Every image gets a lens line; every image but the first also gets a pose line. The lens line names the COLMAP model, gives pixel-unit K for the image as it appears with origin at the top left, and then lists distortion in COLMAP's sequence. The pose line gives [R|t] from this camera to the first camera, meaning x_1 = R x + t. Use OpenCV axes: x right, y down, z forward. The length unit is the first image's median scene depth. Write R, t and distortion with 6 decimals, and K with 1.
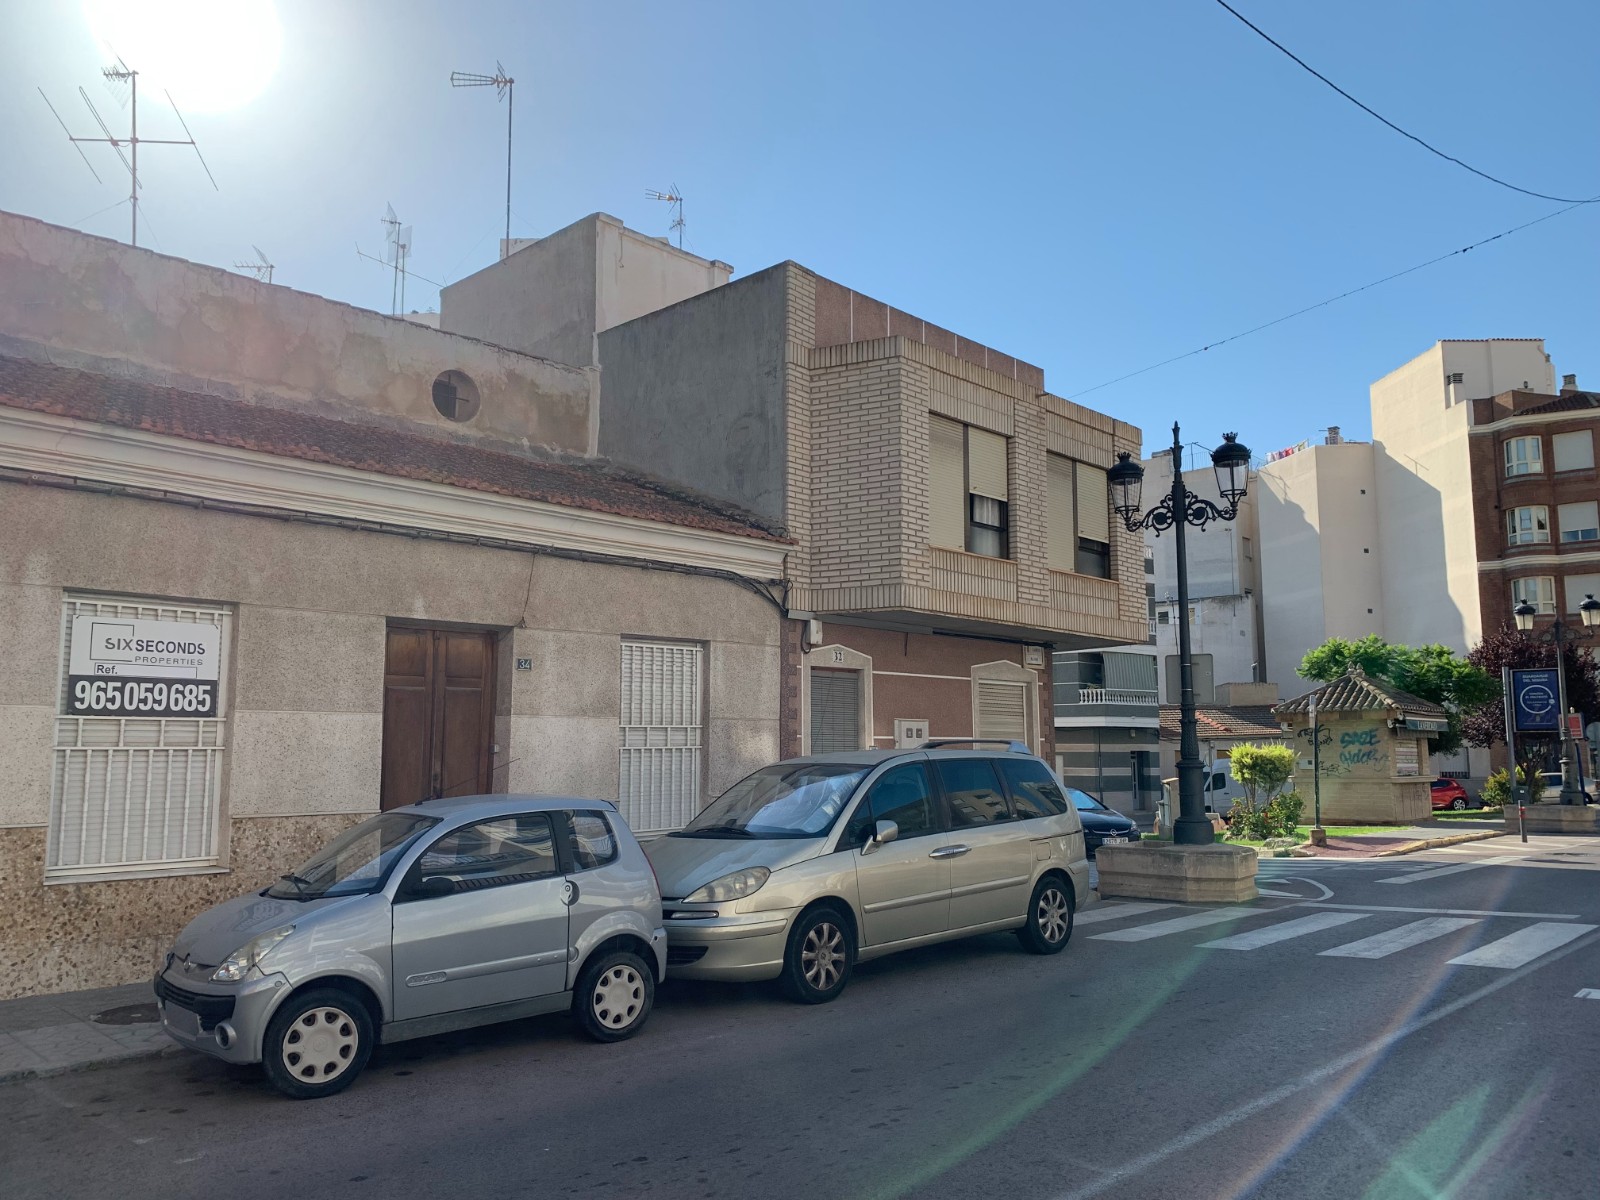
lens RADIAL K [[1223.9, 0, 812.1], [0, 1223.9, 605.8], [0, 0, 1]] dist [0.023897, -0.027207]
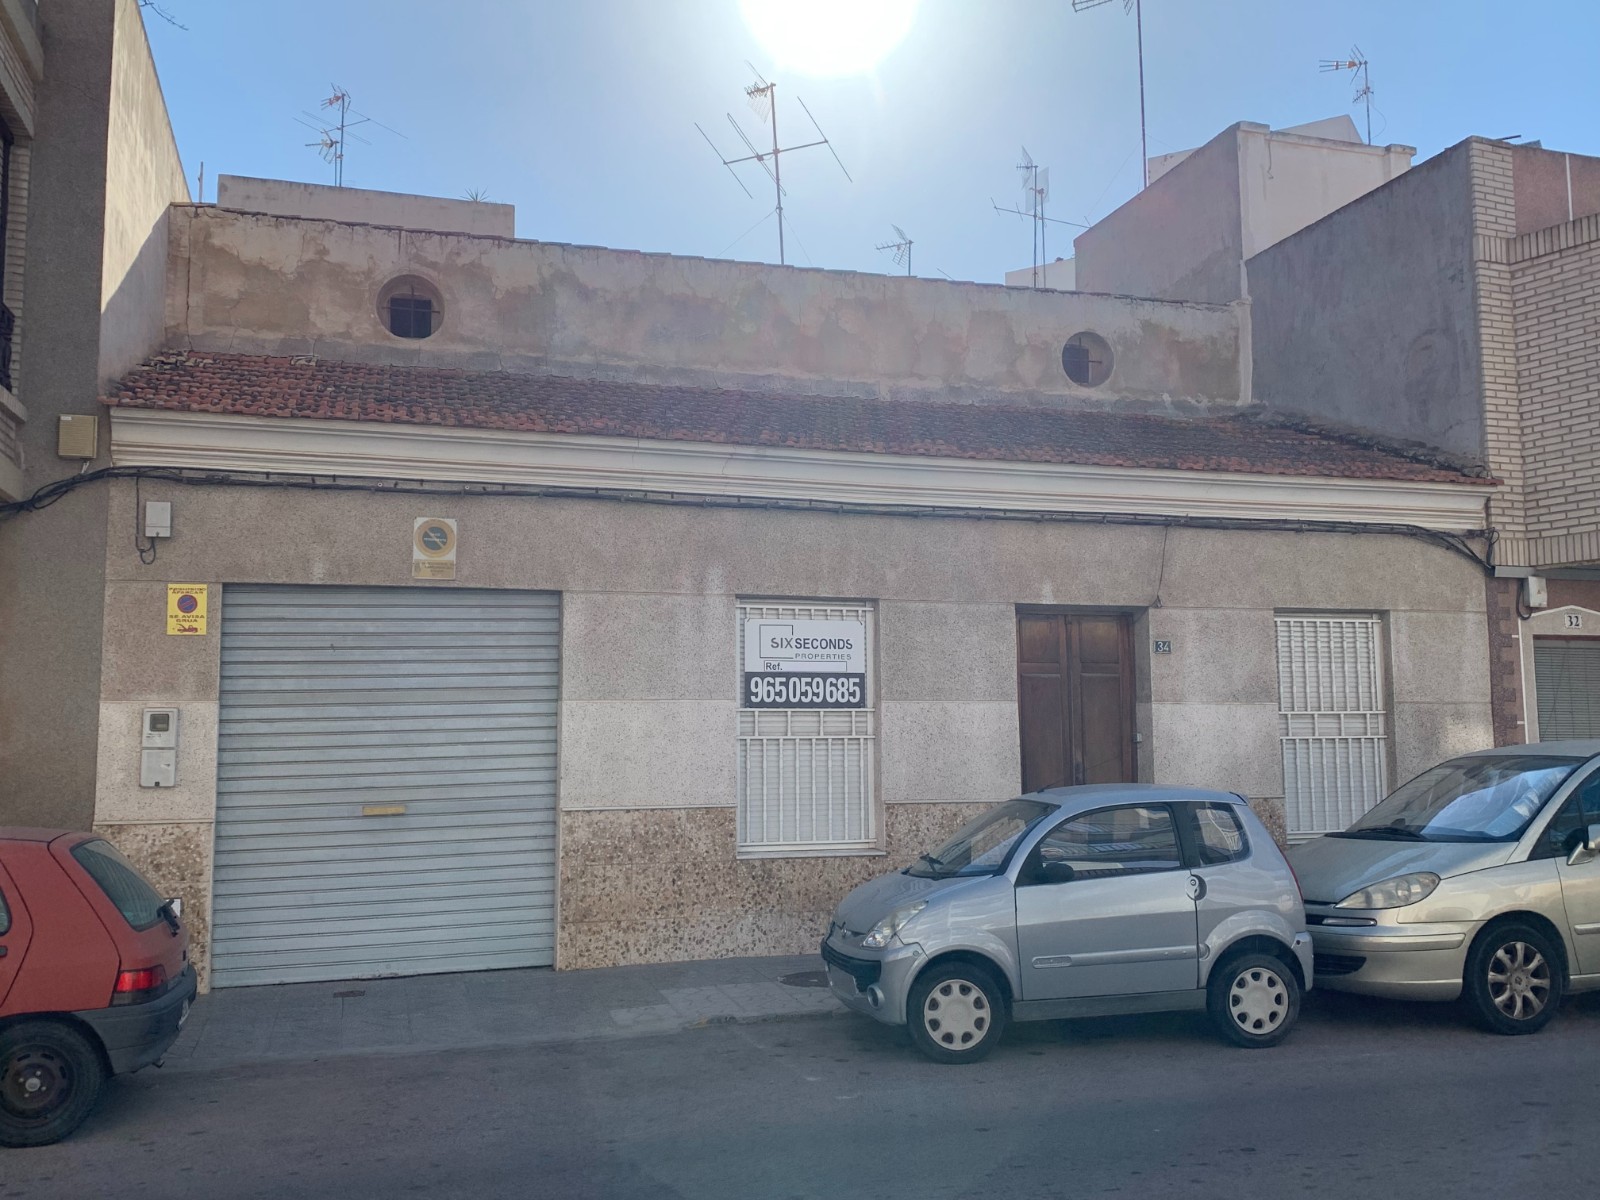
lens RADIAL K [[1426.1, 0, 797.3], [0, 1426.1, 580.9], [0, 0, 1]] dist [0.136039, -0.269559]
pose [[0.866494, -0.060505, -0.495507, 0.079511], [0.063714, 0.997914, -0.010434, -0.009401], [0.495104, -0.022530, 0.868541, -0.095518]]
